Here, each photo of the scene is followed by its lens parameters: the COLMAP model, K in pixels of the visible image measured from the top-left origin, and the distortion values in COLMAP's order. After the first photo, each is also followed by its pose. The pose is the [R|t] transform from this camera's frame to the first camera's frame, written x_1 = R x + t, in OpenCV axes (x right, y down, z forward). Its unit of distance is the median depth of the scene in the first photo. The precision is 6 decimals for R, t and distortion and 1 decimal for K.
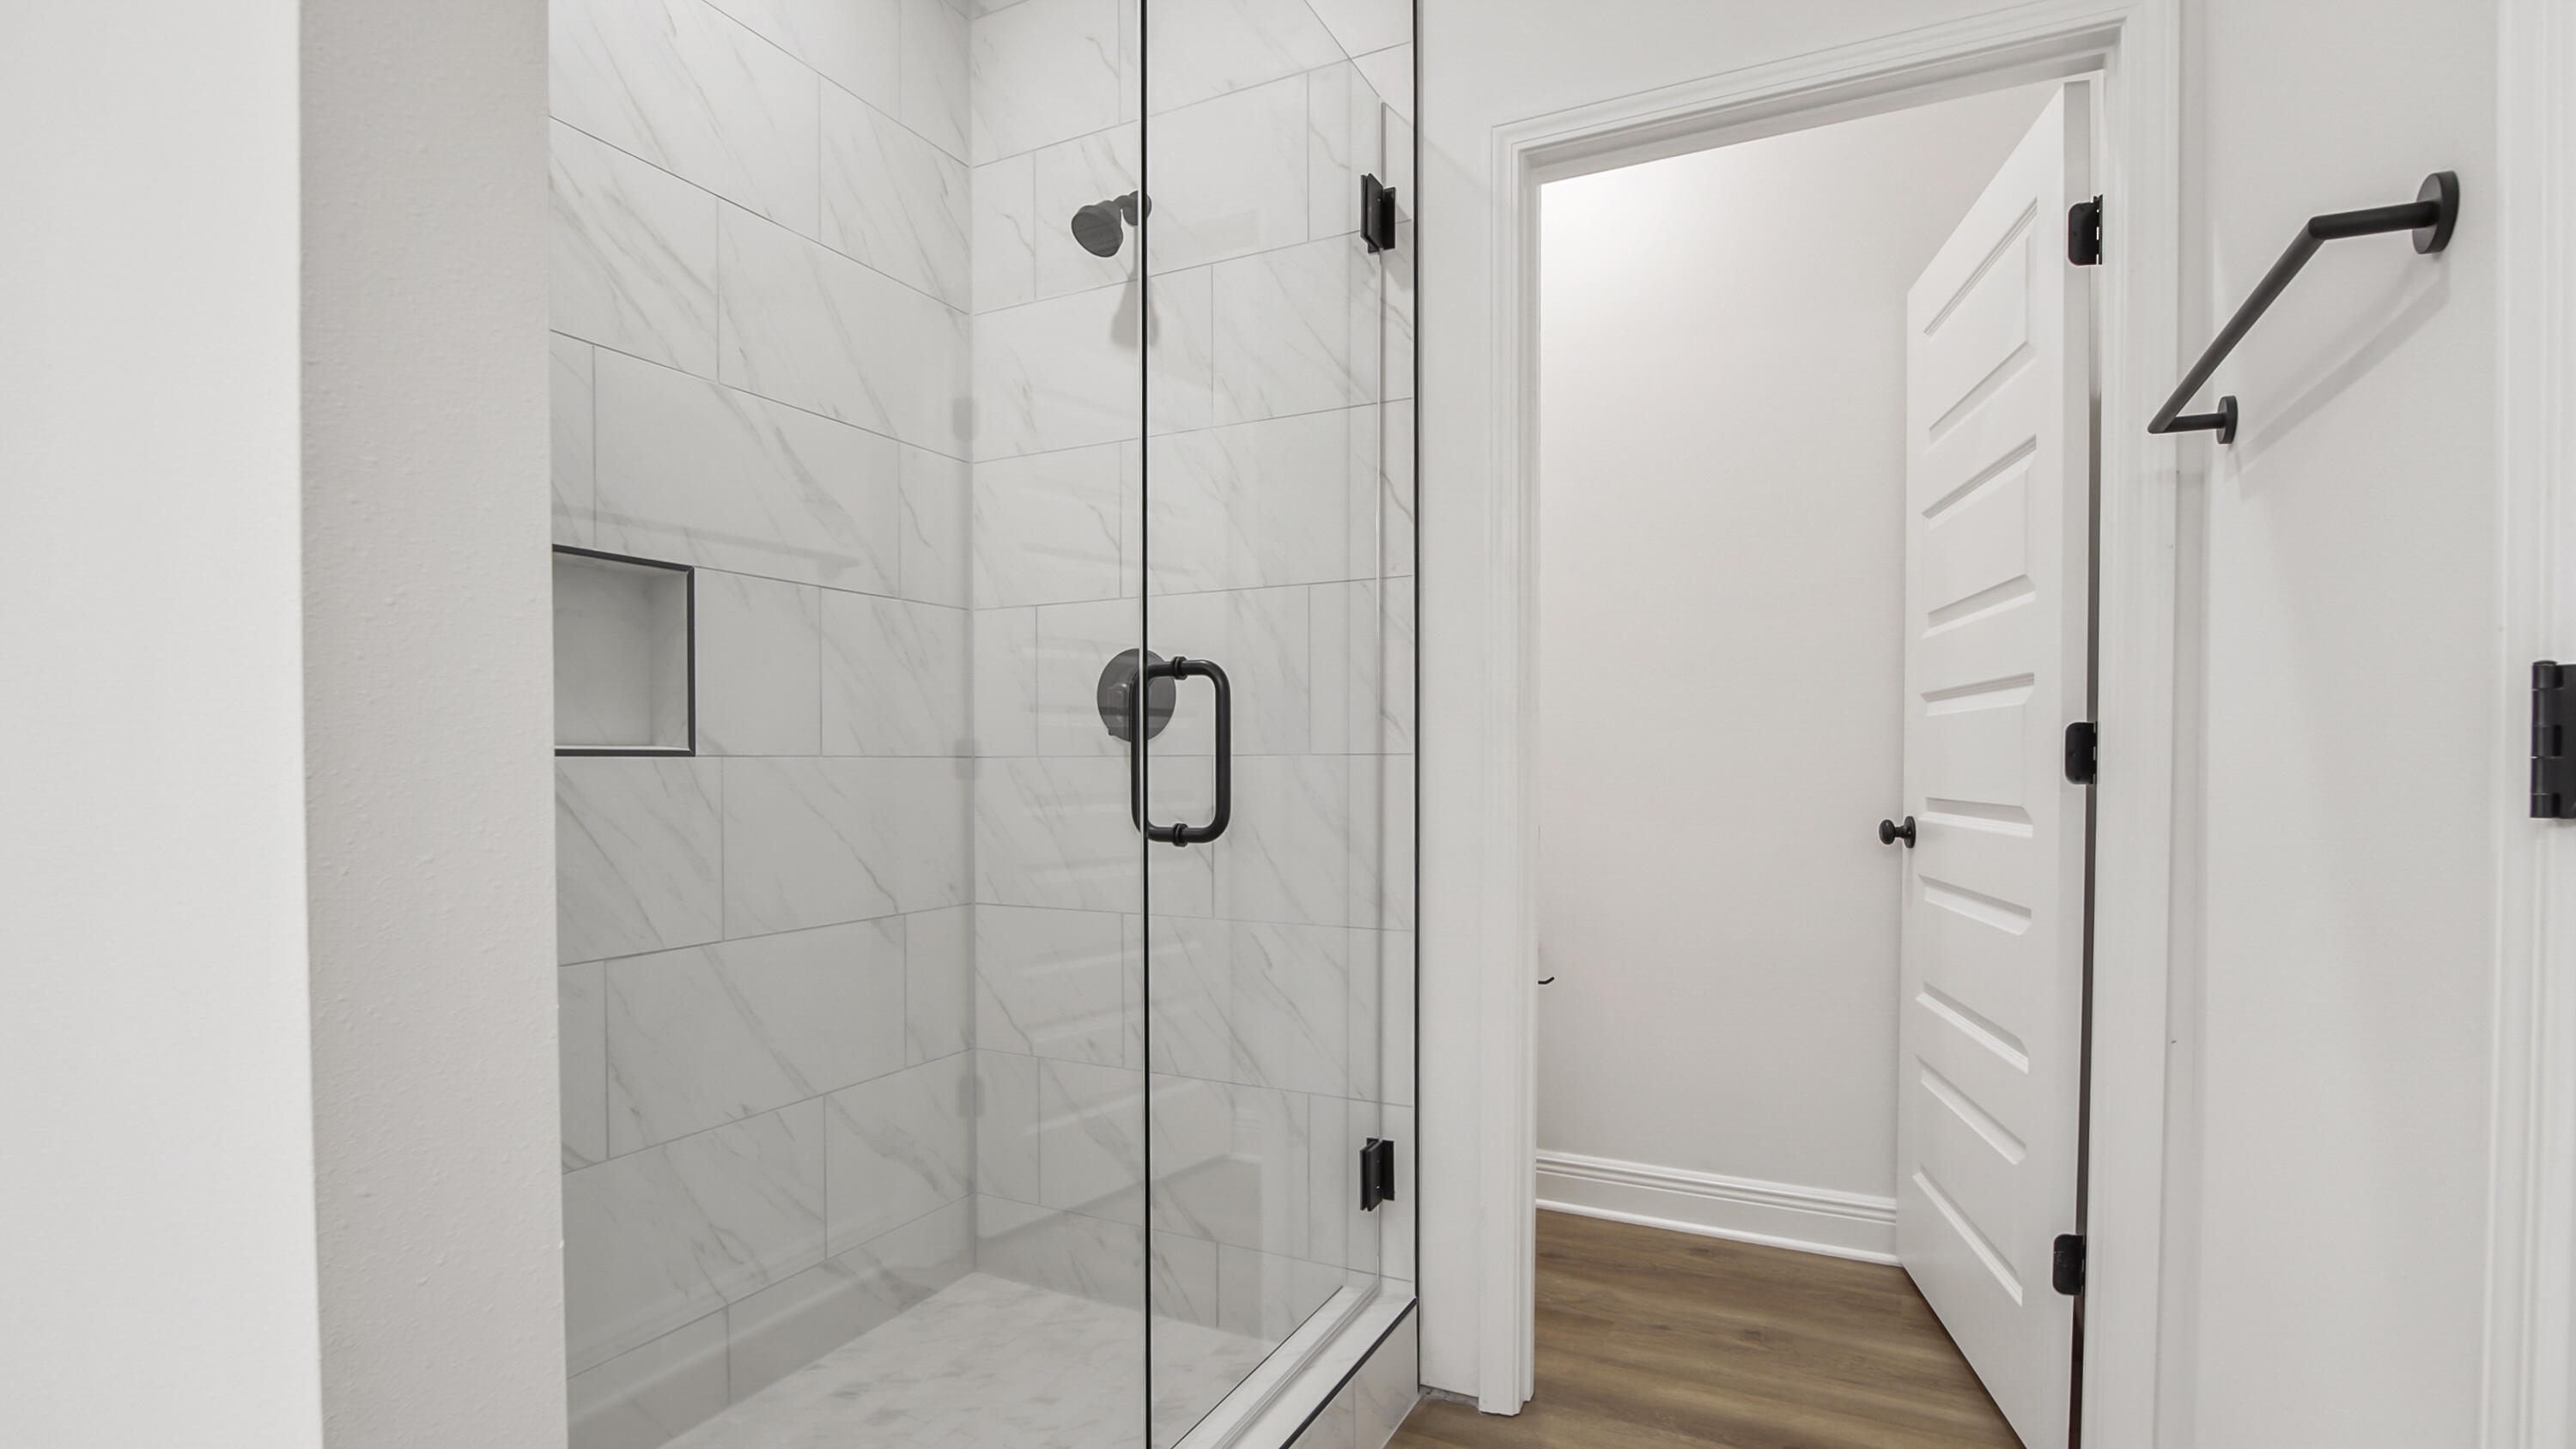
lens RADIAL K [[1240.6, 0, 1304.0], [0, 1240.6, 772.5], [0, 0, 1]] dist [-0.005032, 0.001395]
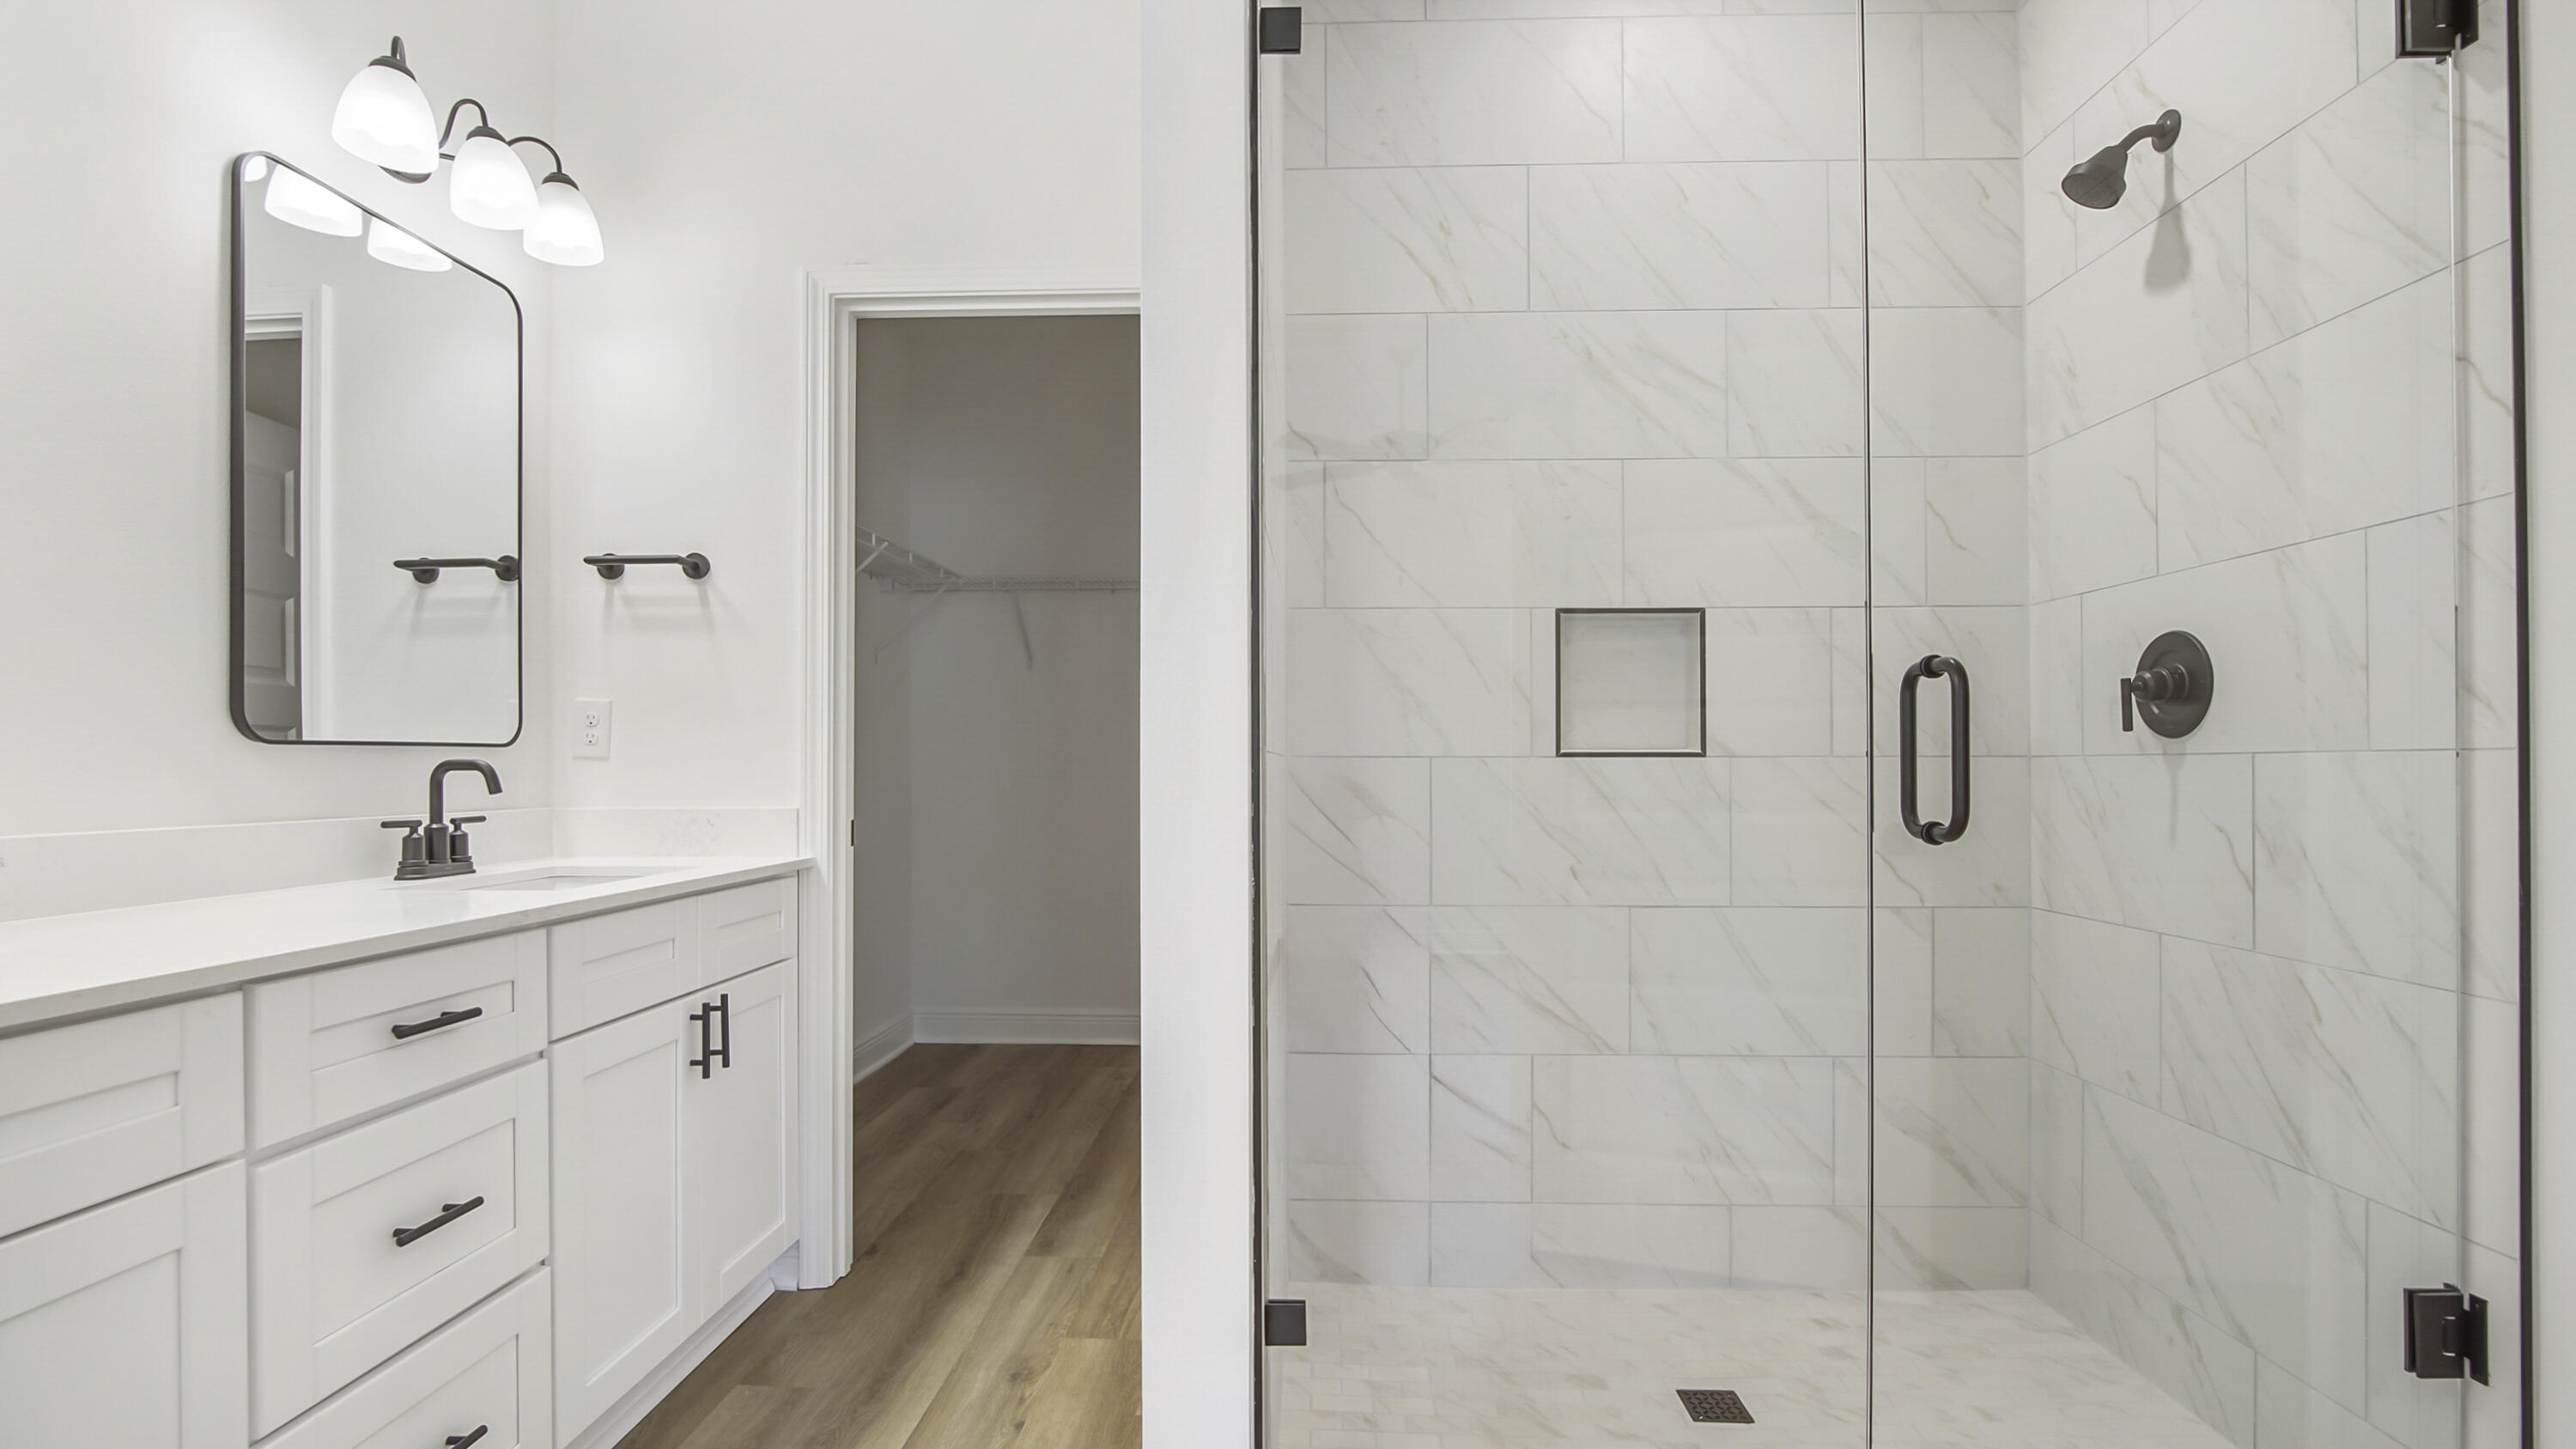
lens RADIAL K [[1241.0, 0, 1297.7], [0, 1241.0, 745.7], [0, 0, 1]] dist [-0.005032, 0.001395]
pose [[0.401097, -0.014487, -0.915921, 0.446320], [-0.009110, 0.999762, -0.019803, 0.003922], [0.915990, 0.016287, 0.400869, 0.096982]]
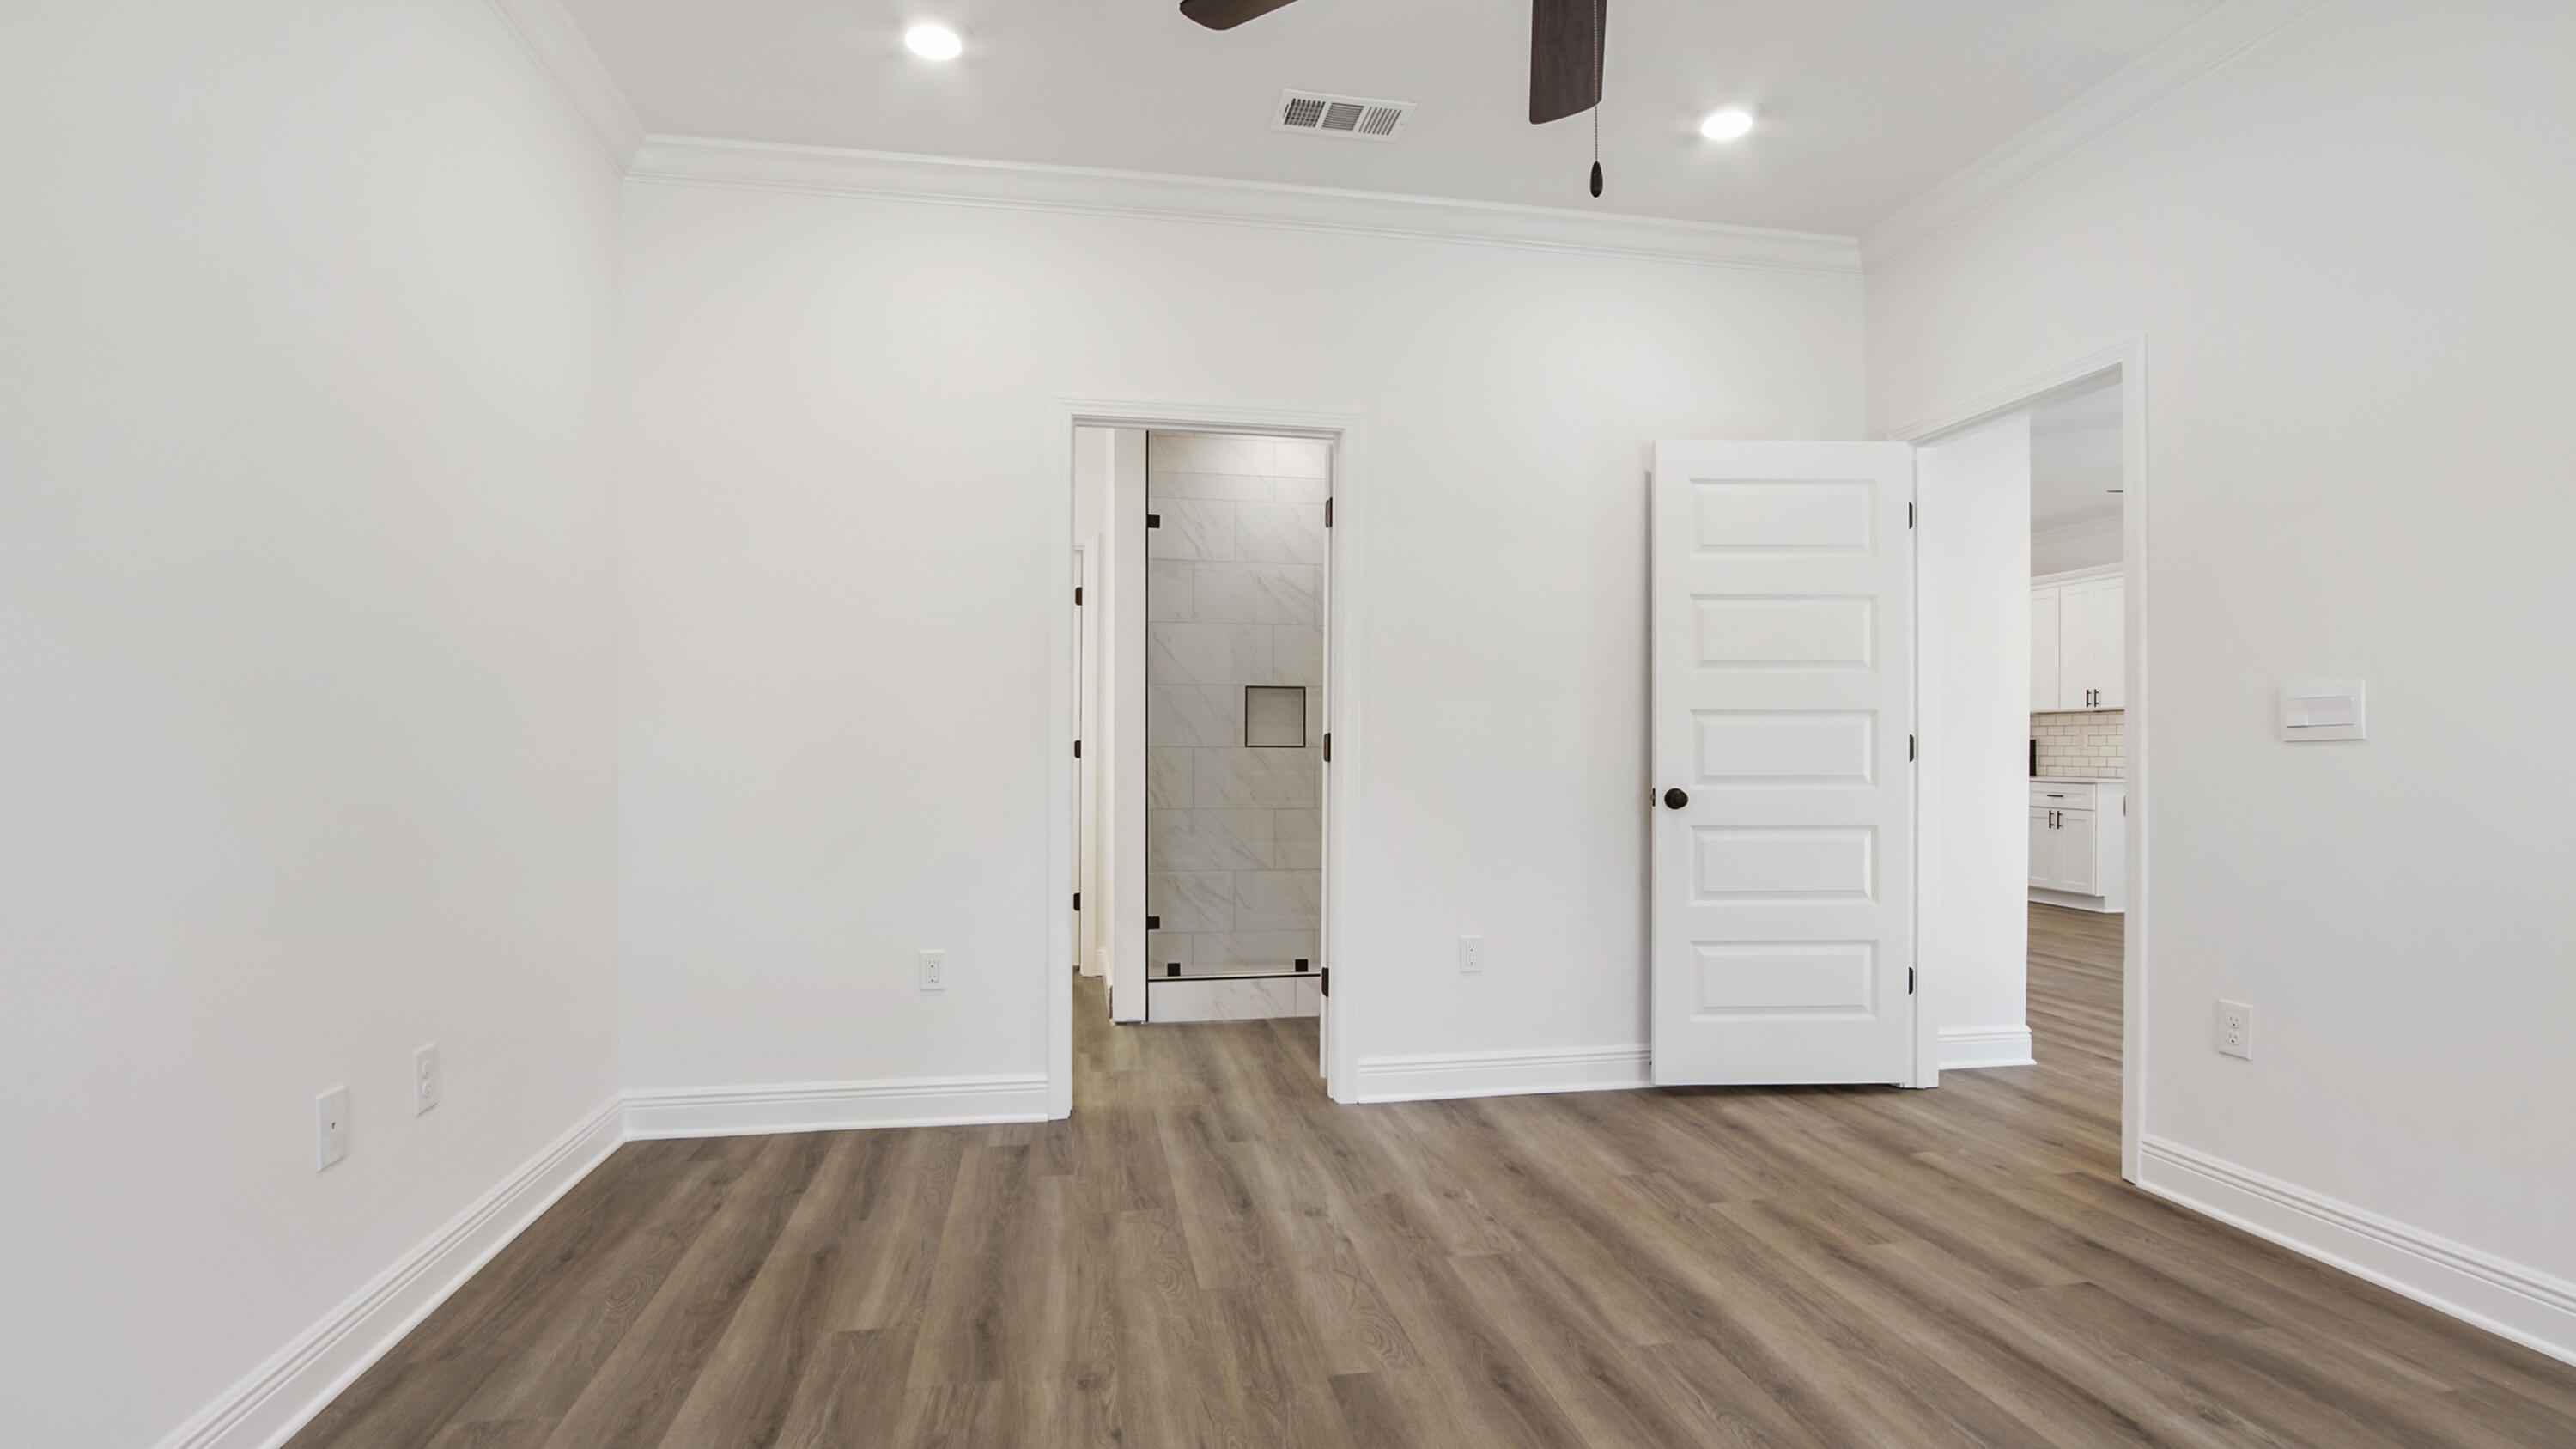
lens RADIAL K [[1241.0, 0, 1282.6], [0, 1241.0, 737.7], [0, 0, 1]] dist [-0.005032, 0.001395]
pose [[0.582376, -0.004145, -0.812909, 1.775808], [-0.012234, 0.999829, -0.013863, 0.004248], [0.812827, 0.018018, 0.582226, -0.759400]]
